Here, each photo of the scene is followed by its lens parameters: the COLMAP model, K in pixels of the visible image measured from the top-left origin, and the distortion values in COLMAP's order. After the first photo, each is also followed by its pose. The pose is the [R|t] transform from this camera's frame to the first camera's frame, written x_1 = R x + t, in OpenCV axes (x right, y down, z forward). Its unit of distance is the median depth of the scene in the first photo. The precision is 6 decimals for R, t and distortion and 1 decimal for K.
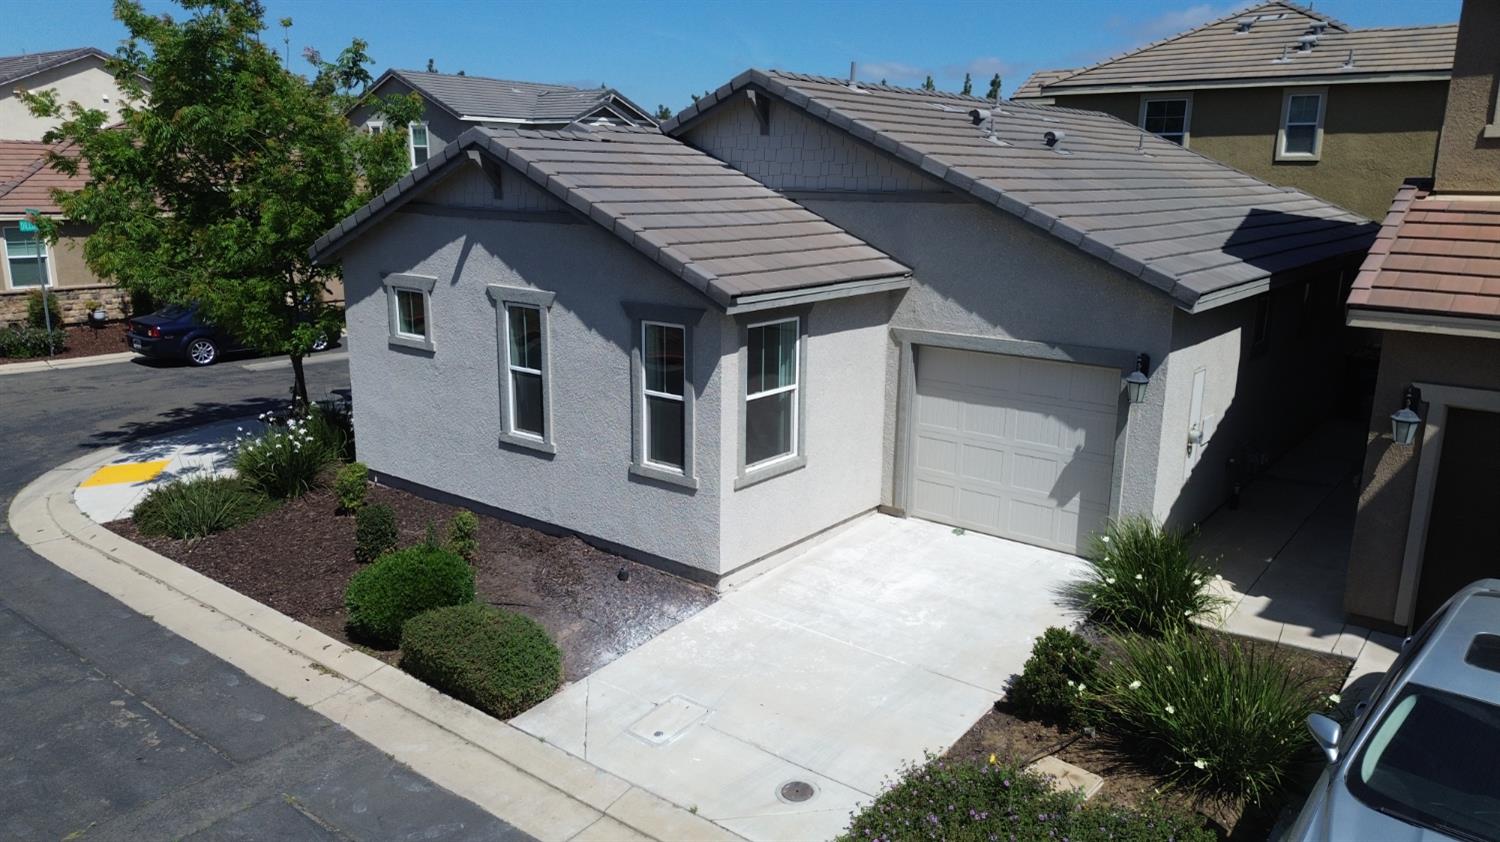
lens RADIAL K [[1072.9, 0, 750.0], [0, 1072.9, 421.0], [0, 0, 1]] dist [-0.011590, -0.003095]
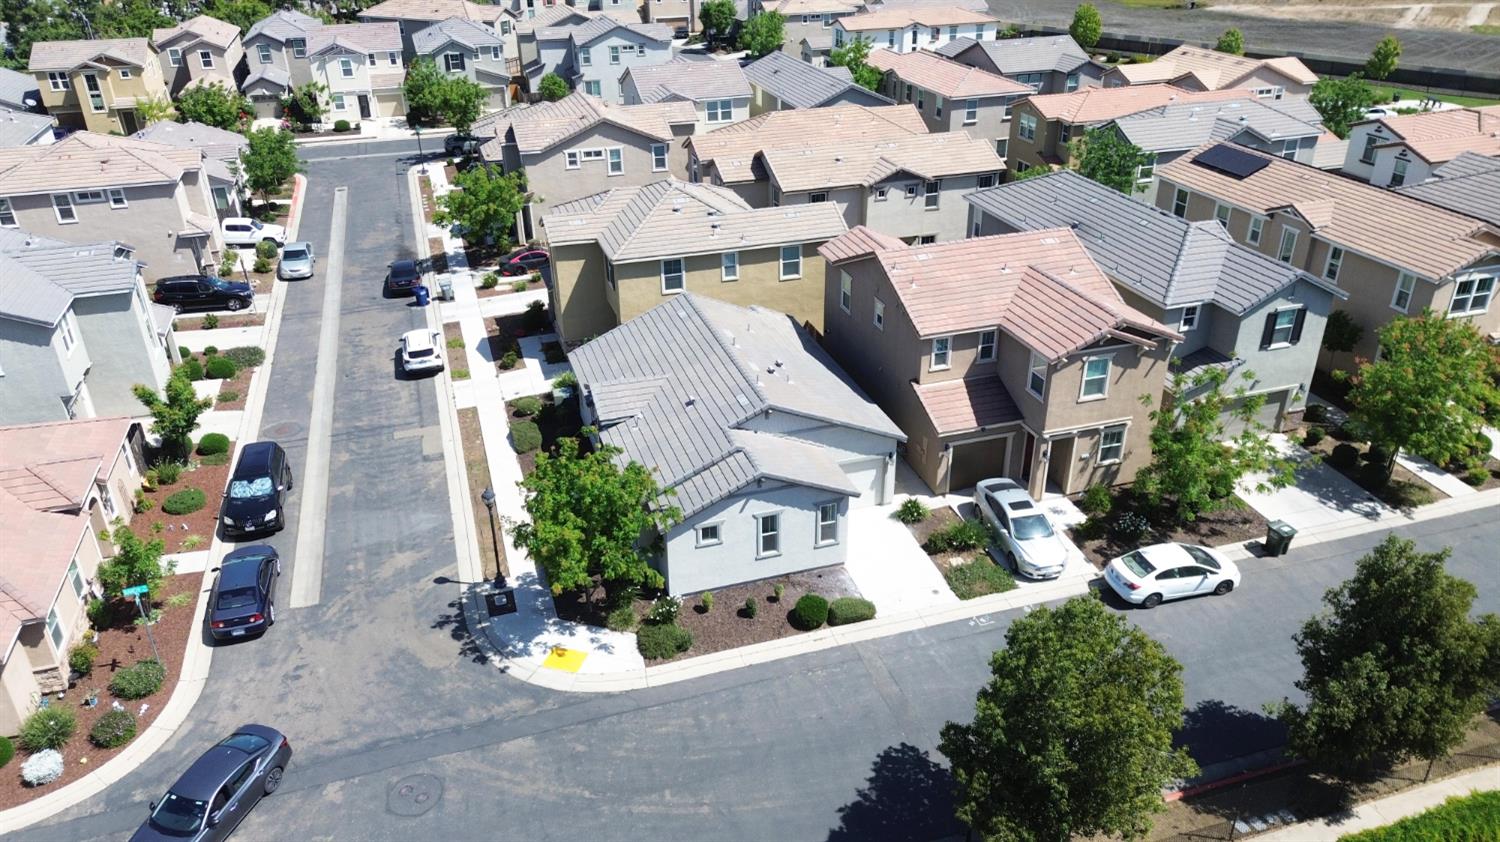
lens RADIAL K [[1072.9, 0, 750.0], [0, 1072.9, 421.0], [0, 0, 1]] dist [-0.011590, -0.003095]
pose [[0.561132, -0.392262, 0.728877, -2.370214], [0.205151, 0.919011, 0.336649, -1.398586], [-0.801900, -0.039375, 0.596160, -0.750752]]
